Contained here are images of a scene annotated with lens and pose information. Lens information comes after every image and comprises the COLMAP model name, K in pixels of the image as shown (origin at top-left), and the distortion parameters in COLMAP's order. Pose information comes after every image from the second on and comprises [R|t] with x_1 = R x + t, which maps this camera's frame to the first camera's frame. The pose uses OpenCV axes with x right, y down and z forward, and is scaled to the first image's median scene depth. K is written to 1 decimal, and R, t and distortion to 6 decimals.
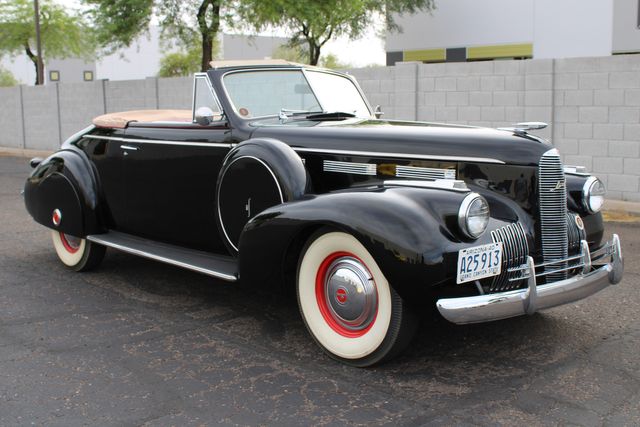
lens RADIAL K [[816.4, 0, 320.0], [0, 816.4, 213.5], [0, 0, 1]] dist [-0.028885, 0.008322]
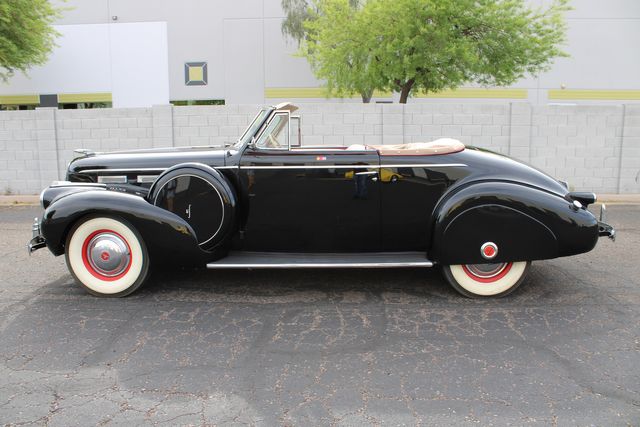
lens RADIAL K [[562.3, 0, 320.0], [0, 562.3, 213.5], [0, 0, 1]] dist [-0.083993, -0.001821]
pose [[0.688851, -0.107474, 0.716892, -0.803565], [0.105116, 0.993305, 0.047909, -0.057382], [-0.717241, 0.042355, 0.695537, 0.428634]]
